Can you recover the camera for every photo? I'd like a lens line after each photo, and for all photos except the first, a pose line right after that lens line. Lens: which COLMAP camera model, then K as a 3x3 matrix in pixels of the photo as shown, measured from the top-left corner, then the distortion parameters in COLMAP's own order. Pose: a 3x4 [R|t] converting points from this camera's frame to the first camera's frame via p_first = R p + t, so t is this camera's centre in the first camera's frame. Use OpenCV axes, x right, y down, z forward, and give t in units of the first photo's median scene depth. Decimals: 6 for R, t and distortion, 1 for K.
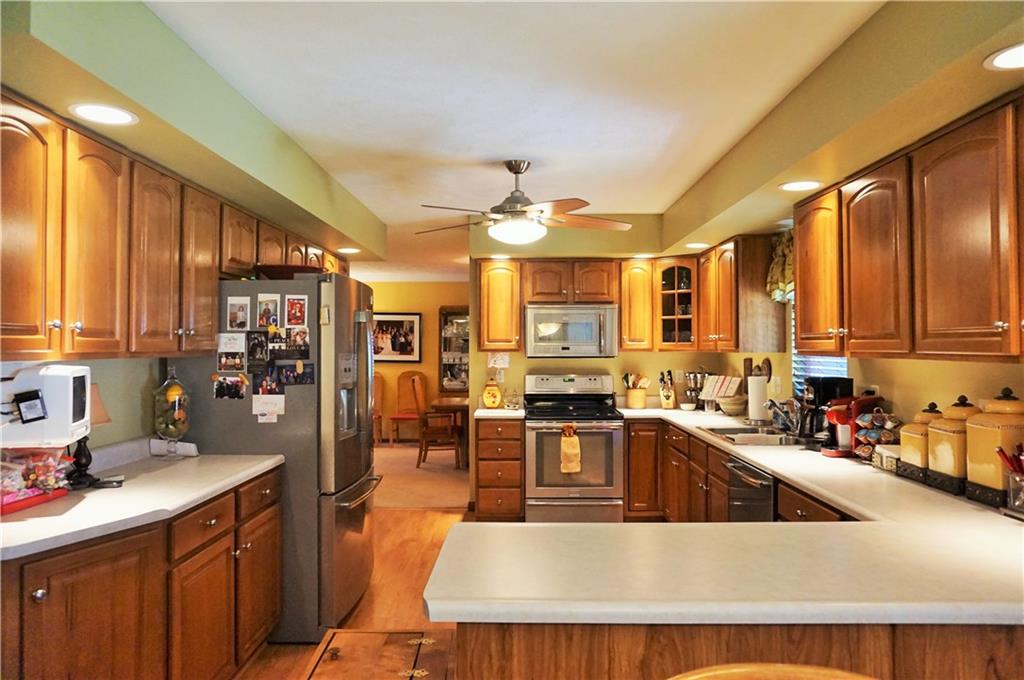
lens RADIAL K [[694.6, 0, 514.3], [0, 694.6, 335.1], [0, 0, 1]] dist [-0.042844, 0.044099]
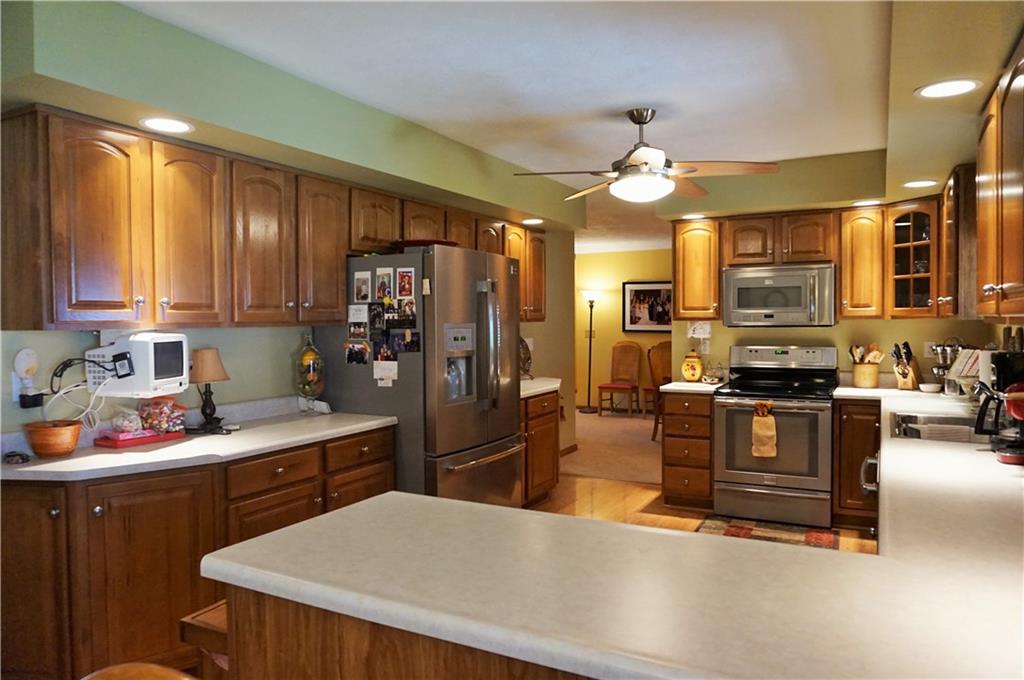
lens RADIAL K [[694.6, 0, 514.3], [0, 694.6, 335.1], [0, 0, 1]] dist [-0.042844, 0.044099]
pose [[0.886316, 0.003082, -0.463070, 0.328223], [0.016652, 0.999119, 0.038521, 0.006815], [0.462781, -0.041853, 0.885484, 0.128642]]
